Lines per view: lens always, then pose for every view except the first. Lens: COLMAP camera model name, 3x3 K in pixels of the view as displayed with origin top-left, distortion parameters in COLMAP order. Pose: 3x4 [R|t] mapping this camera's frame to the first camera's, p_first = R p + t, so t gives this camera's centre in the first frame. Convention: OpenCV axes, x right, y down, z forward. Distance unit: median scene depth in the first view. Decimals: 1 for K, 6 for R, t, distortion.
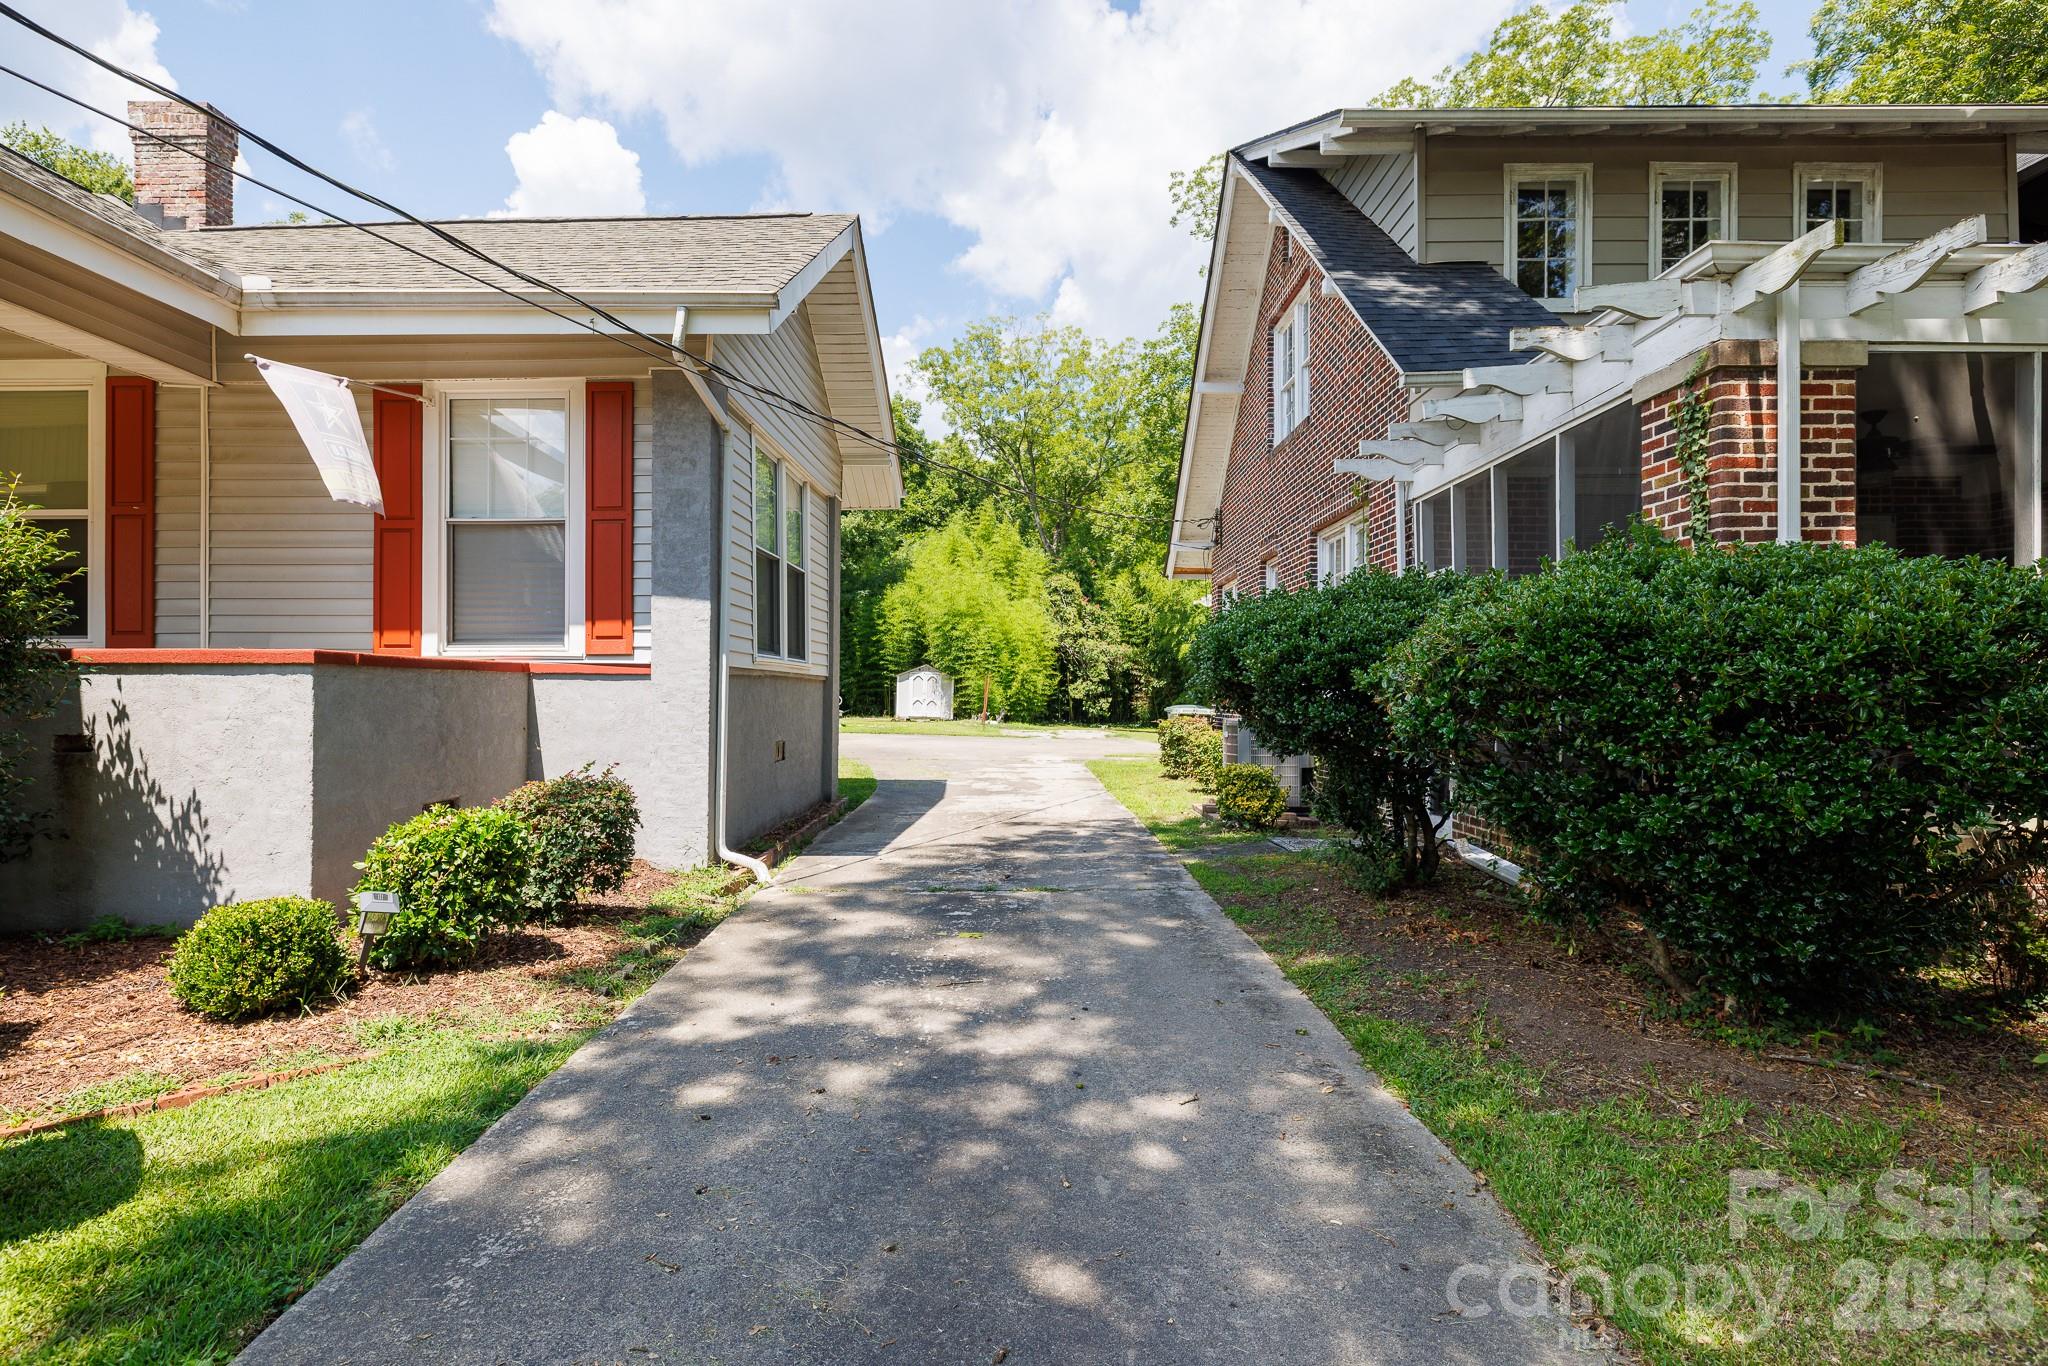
lens RADIAL K [[1055.6, 0, 1023.3], [0, 1055.6, 685.7], [0, 0, 1]] dist [0.000321, 0.000367]
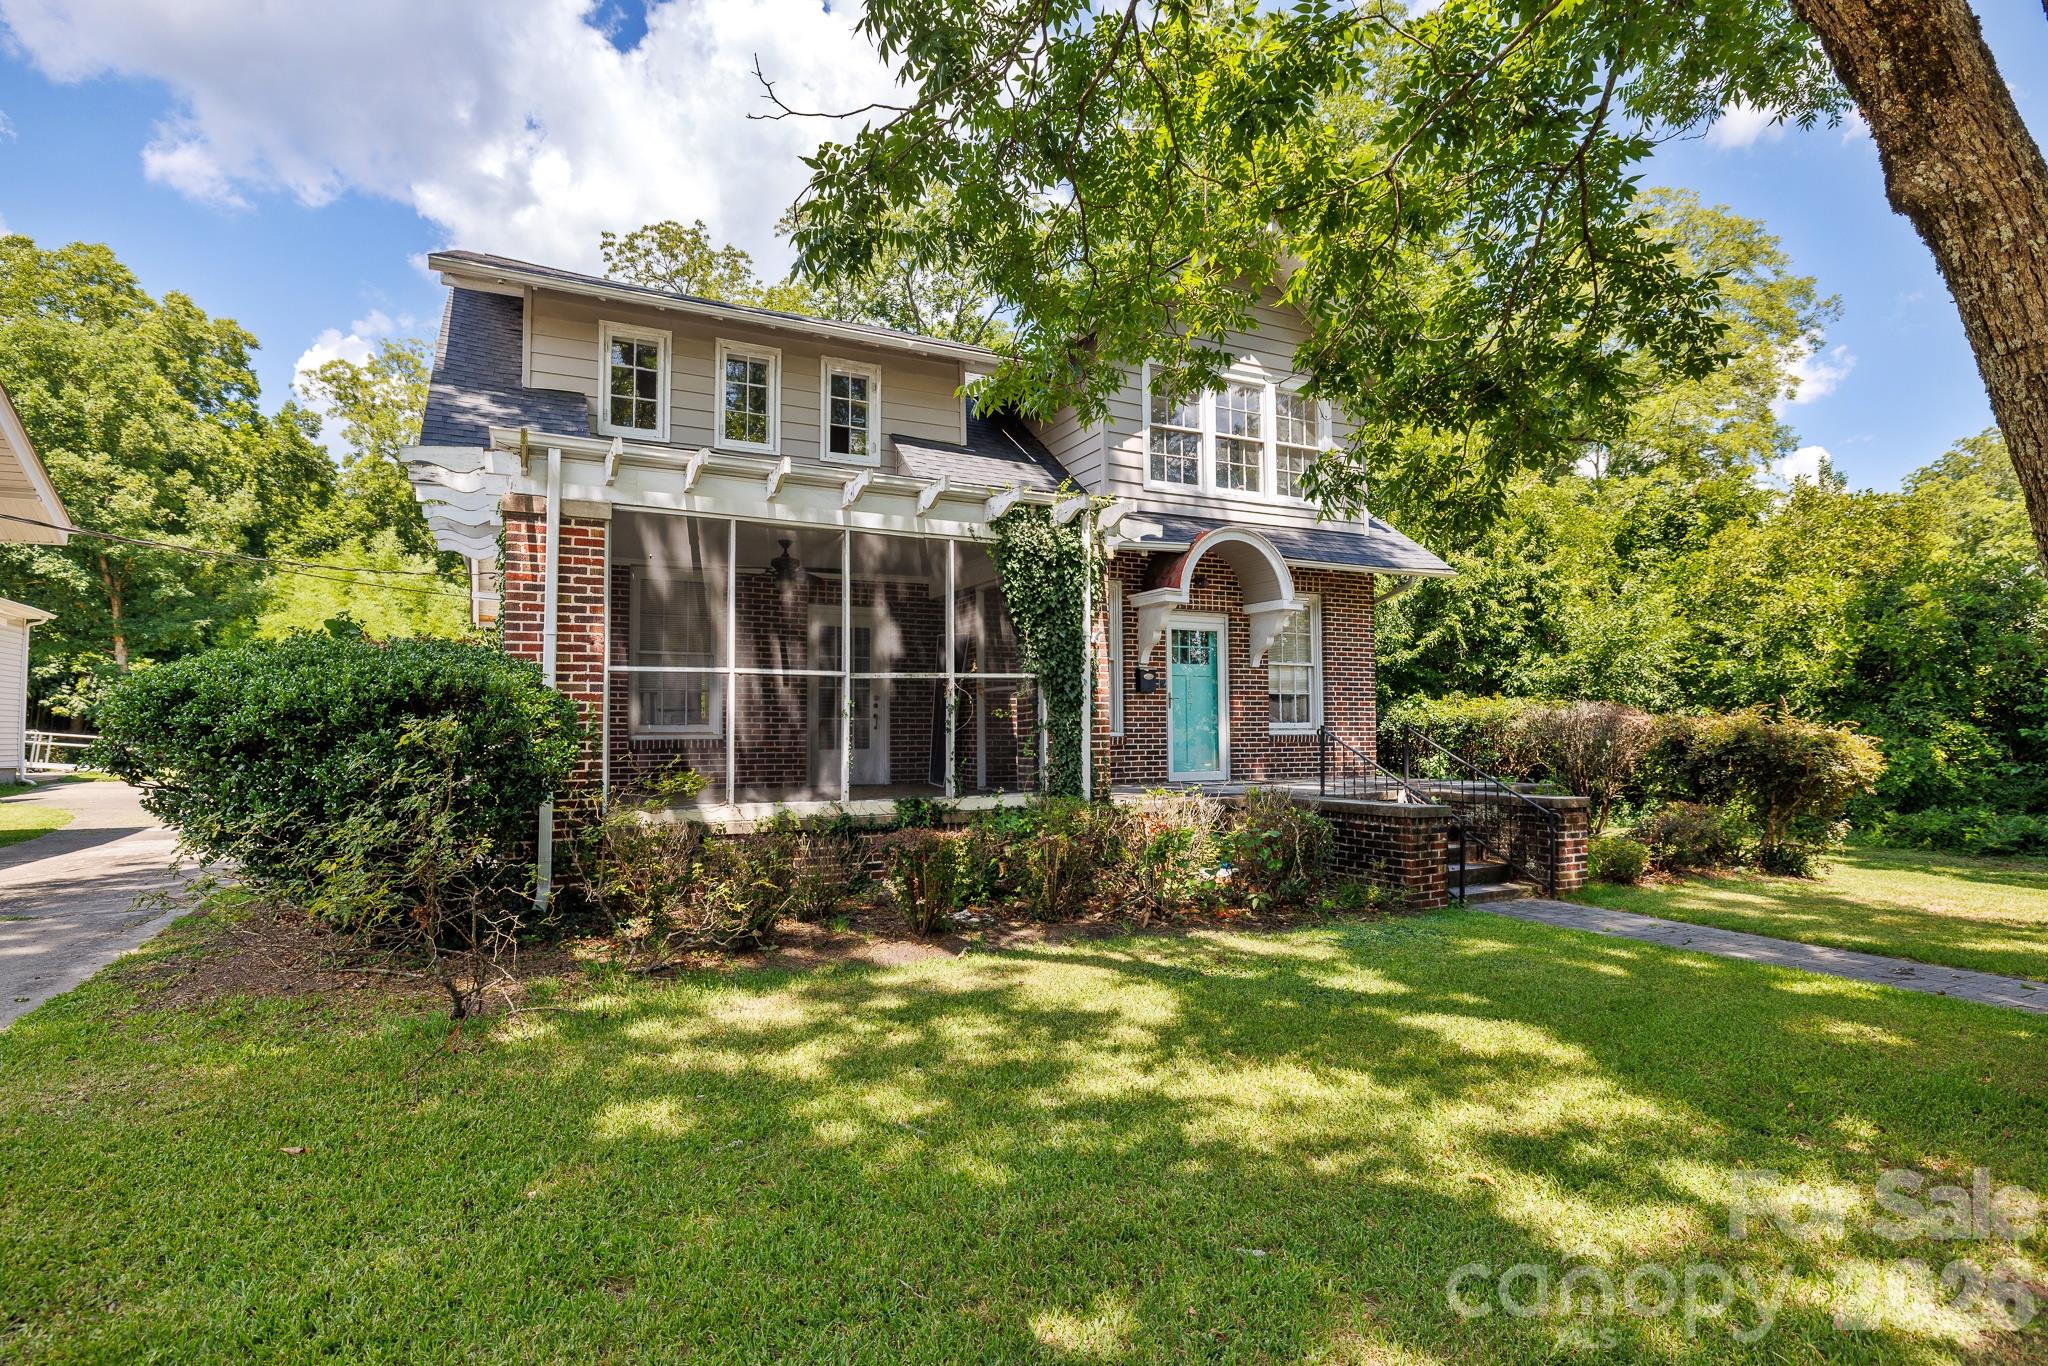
lens RADIAL K [[1020.2, 0, 1024.5], [0, 1020.2, 689.2], [0, 0, 1]] dist [-0.000060, 0.000314]
pose [[0.895337, 0.014542, 0.445152, 0.498655], [0.001943, 0.999330, -0.036554, -0.001024], [-0.445385, 0.033593, 0.894709, -0.427771]]
